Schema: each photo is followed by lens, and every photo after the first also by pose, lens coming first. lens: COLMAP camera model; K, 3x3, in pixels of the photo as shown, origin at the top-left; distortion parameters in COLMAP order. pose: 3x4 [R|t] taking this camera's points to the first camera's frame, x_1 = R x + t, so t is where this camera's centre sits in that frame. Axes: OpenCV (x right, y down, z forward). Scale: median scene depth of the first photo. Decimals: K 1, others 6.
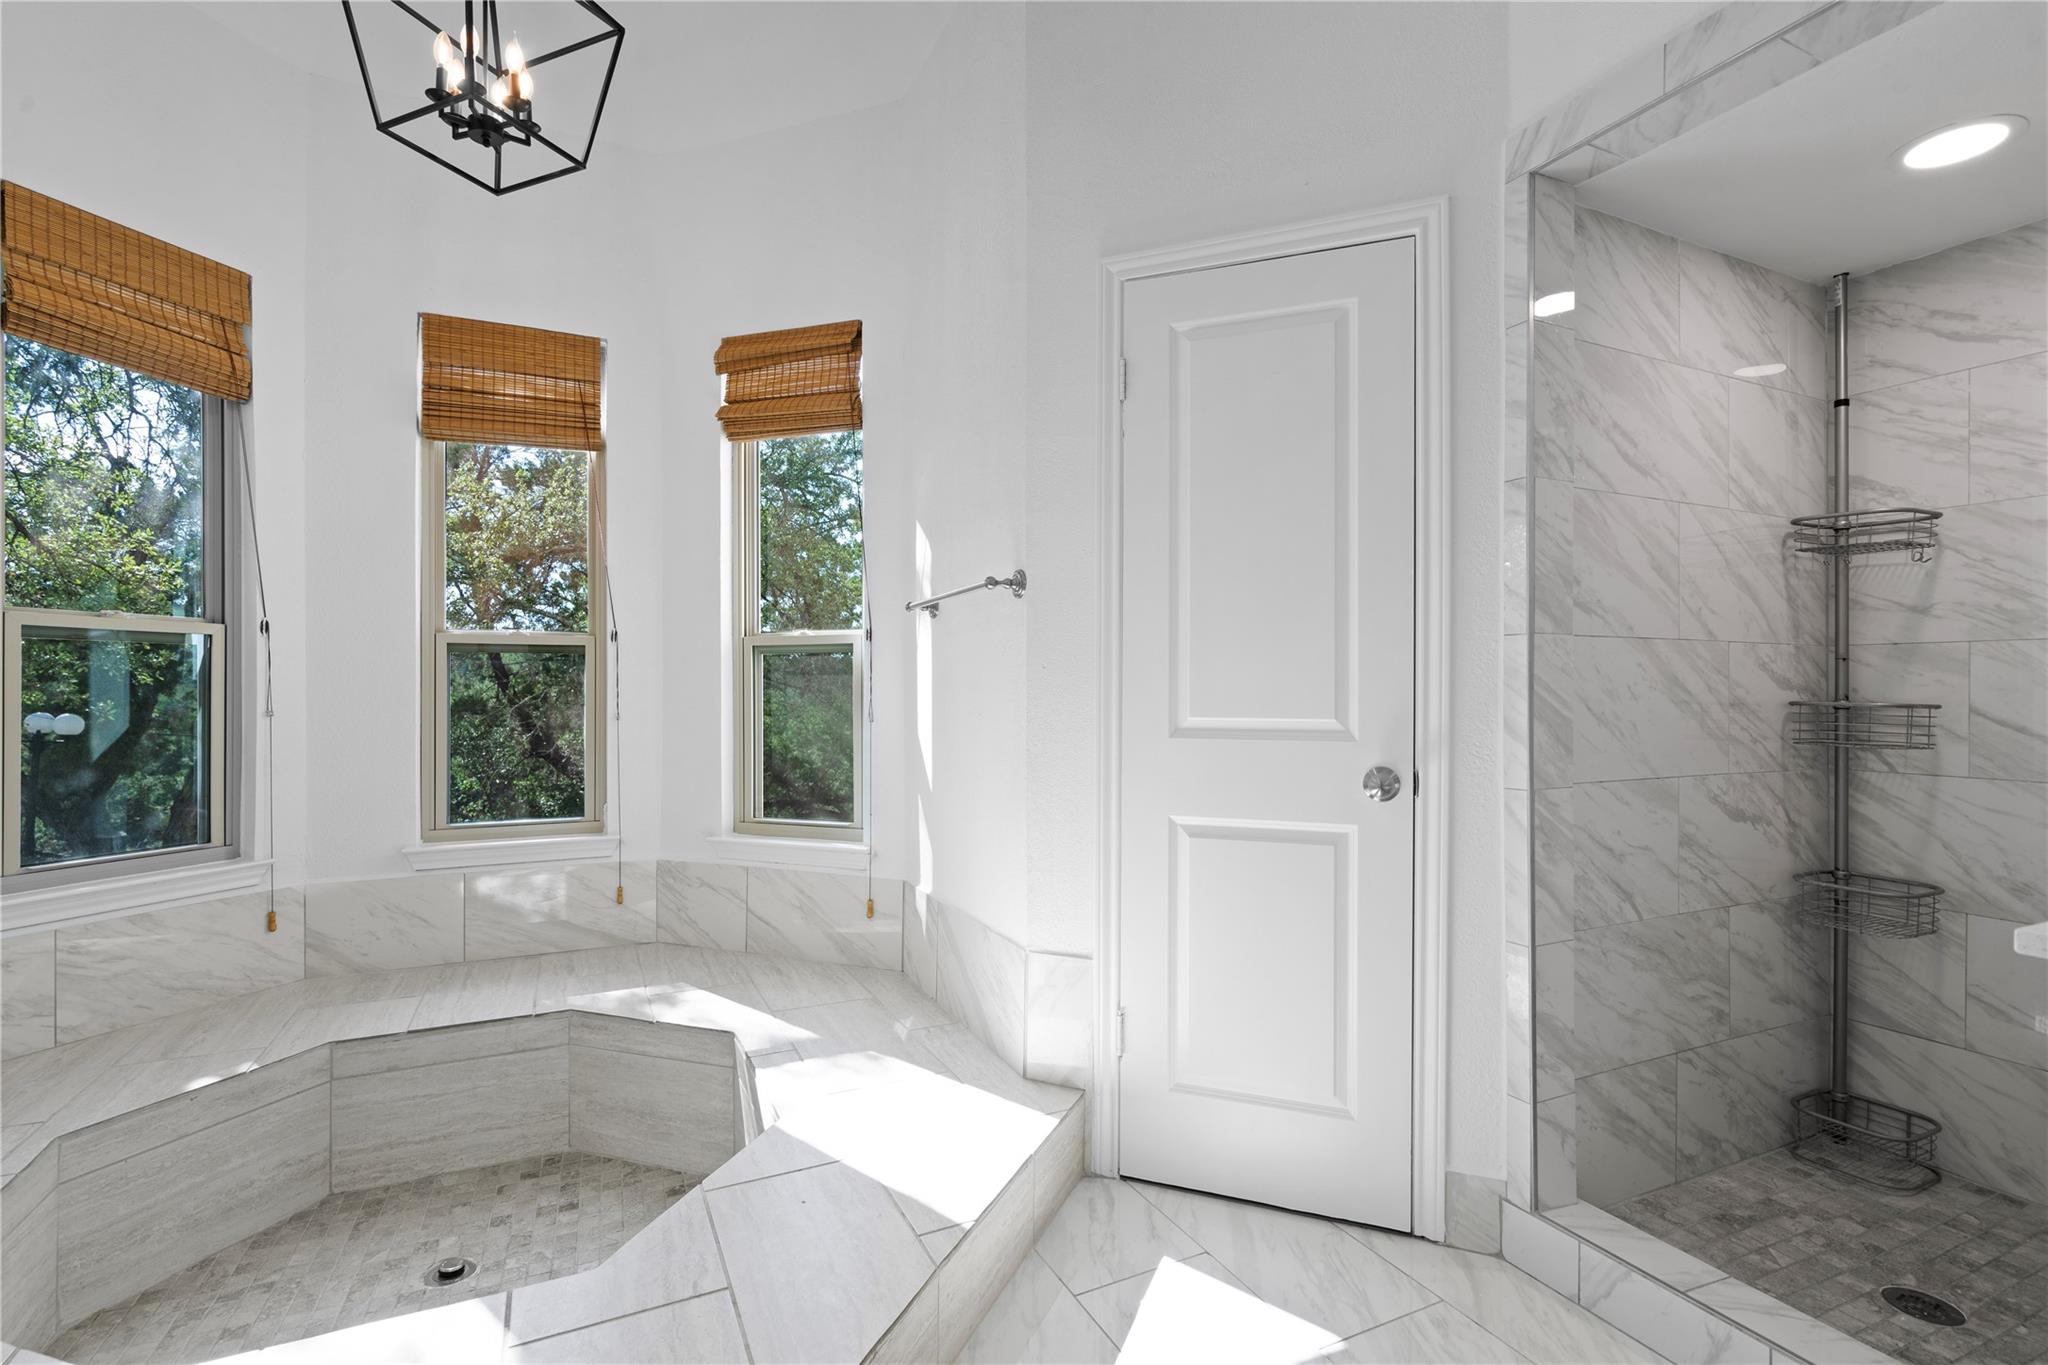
lens RADIAL K [[929.3, 0, 1023.0], [0, 929.3, 681.4], [0, 0, 1]] dist [-0.003291, 0.001680]
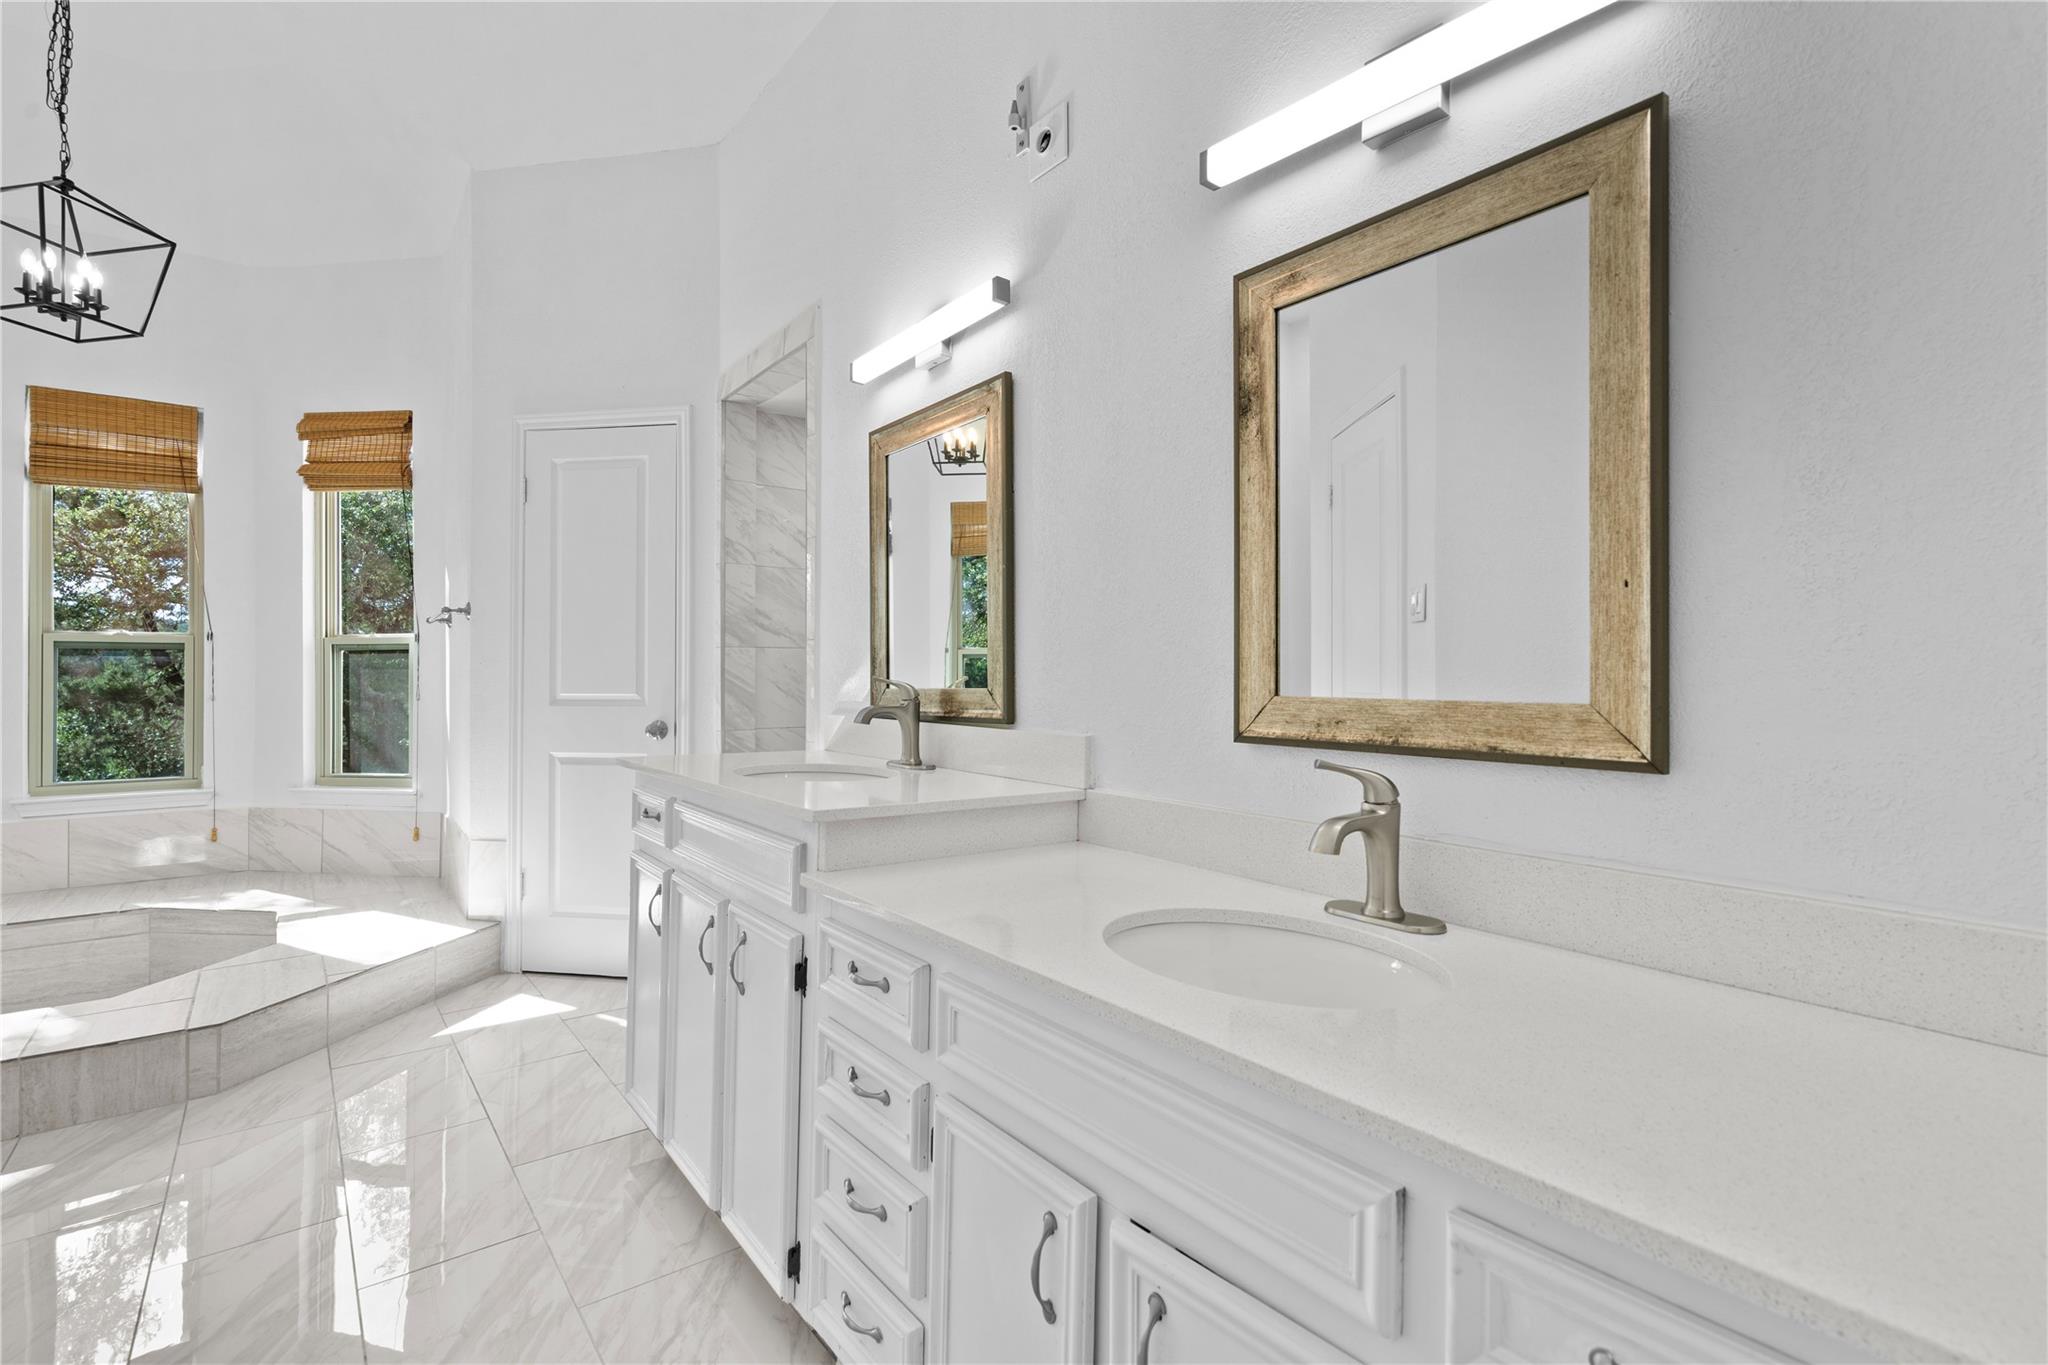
lens RADIAL K [[929.3, 0, 1026.3], [0, 929.3, 665.5], [0, 0, 1]] dist [-0.003291, 0.001680]
pose [[0.977132, 0.000911, 0.212633, 0.430686], [-0.000459, 0.999998, -0.002175, -0.005992], [-0.212635, 0.002027, 0.977130, -0.552010]]
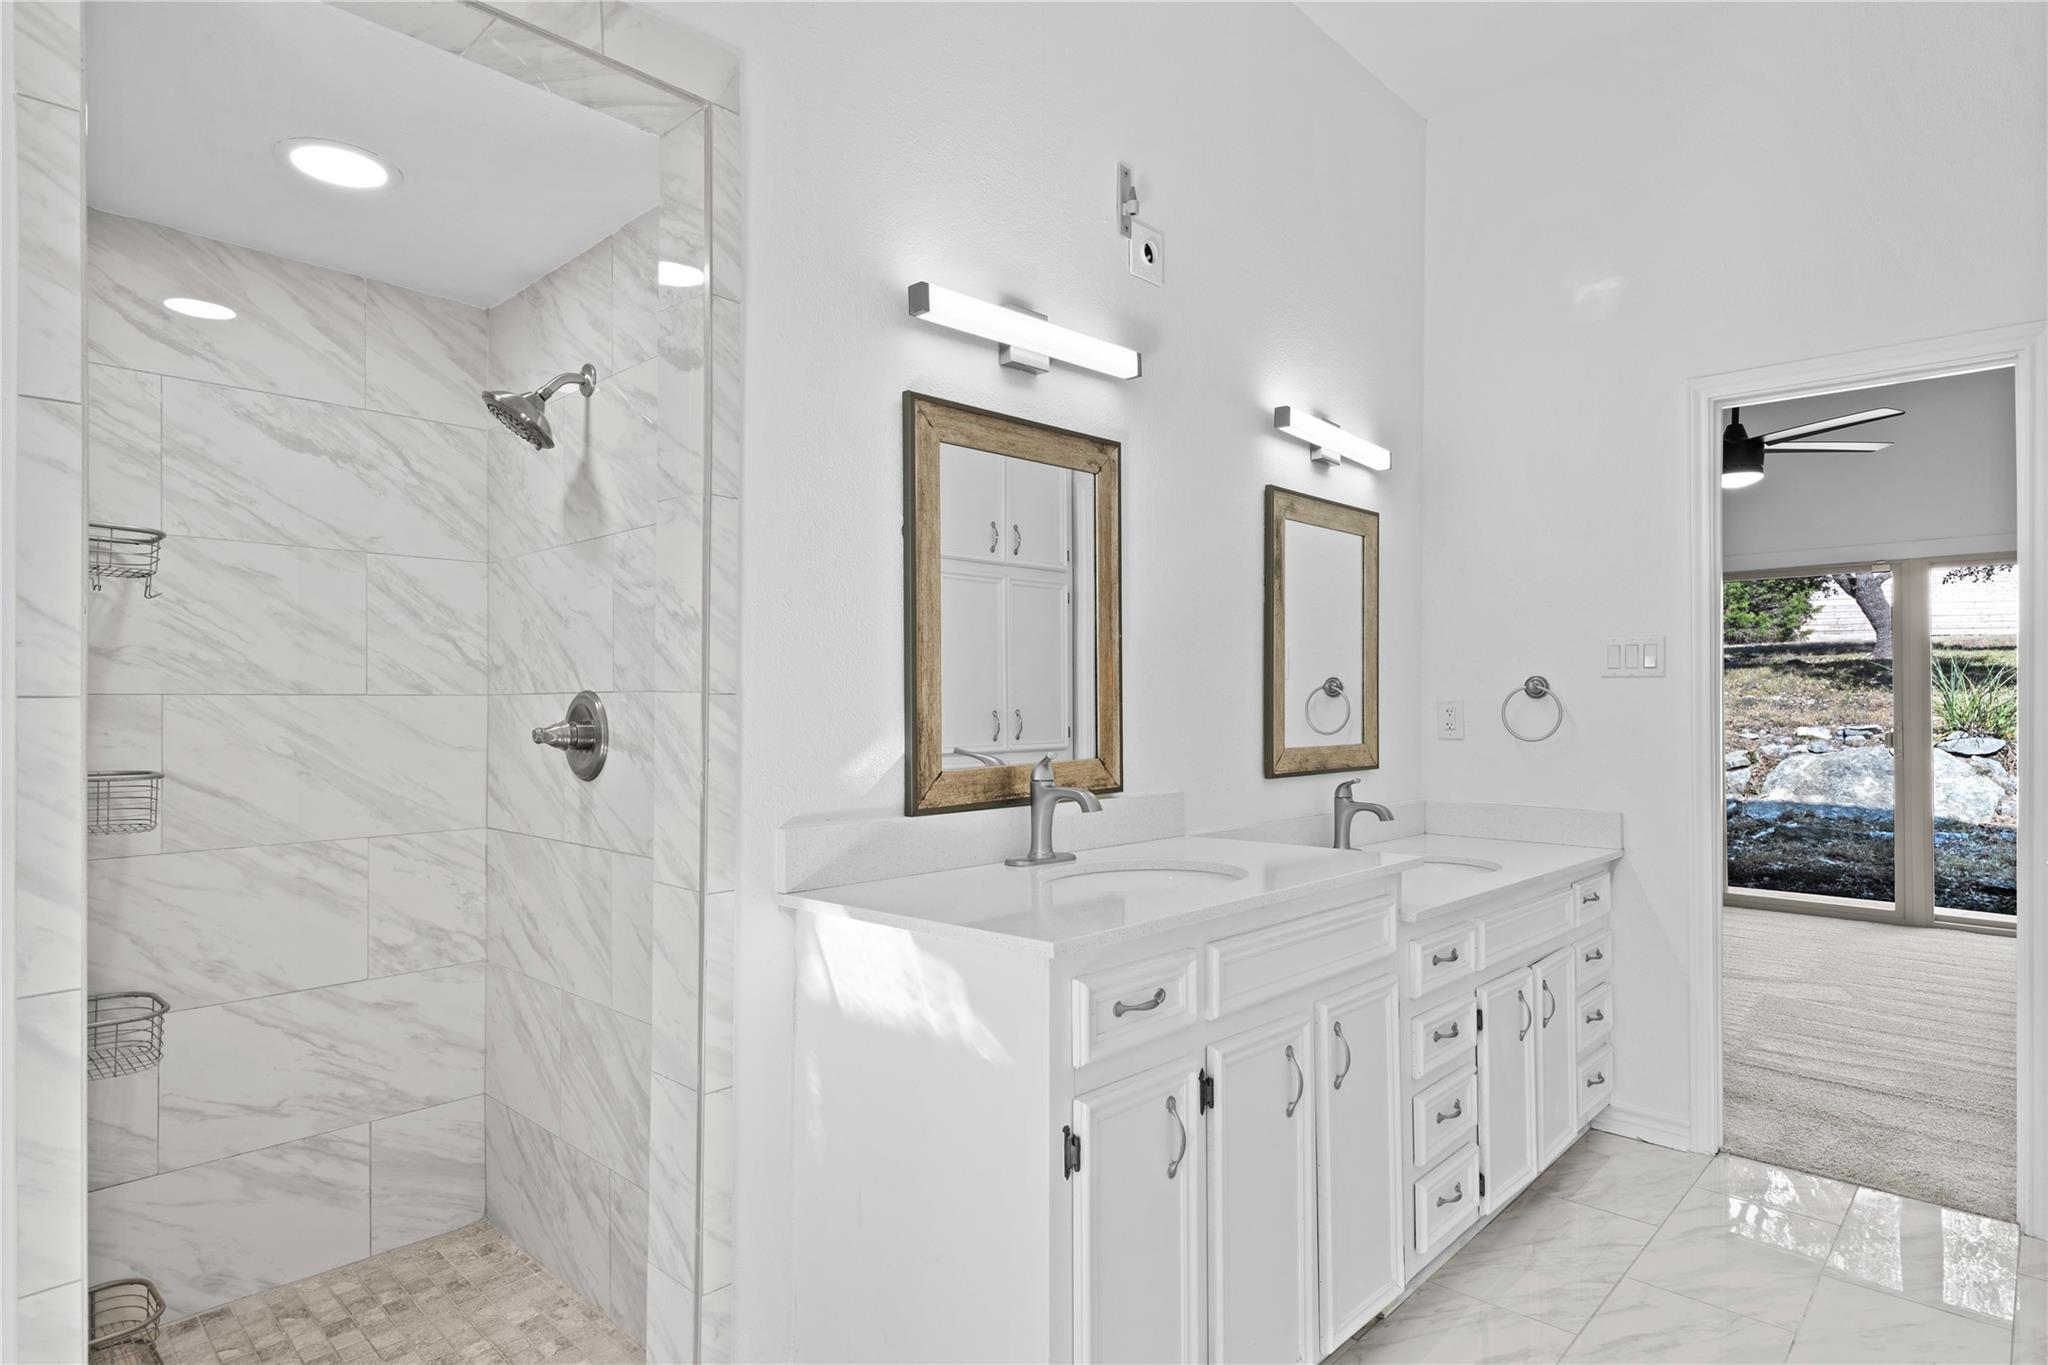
lens RADIAL K [[1097.8, 0, 1029.3], [0, 1097.8, 695.5], [0, 0, 1]] dist [0.001216, 0.000261]
pose [[-0.340694, -0.000475, 0.940174, -0.149883], [-0.005496, 0.999984, -0.001486, -0.033259], [-0.940158, -0.005674, -0.340691, 0.439631]]
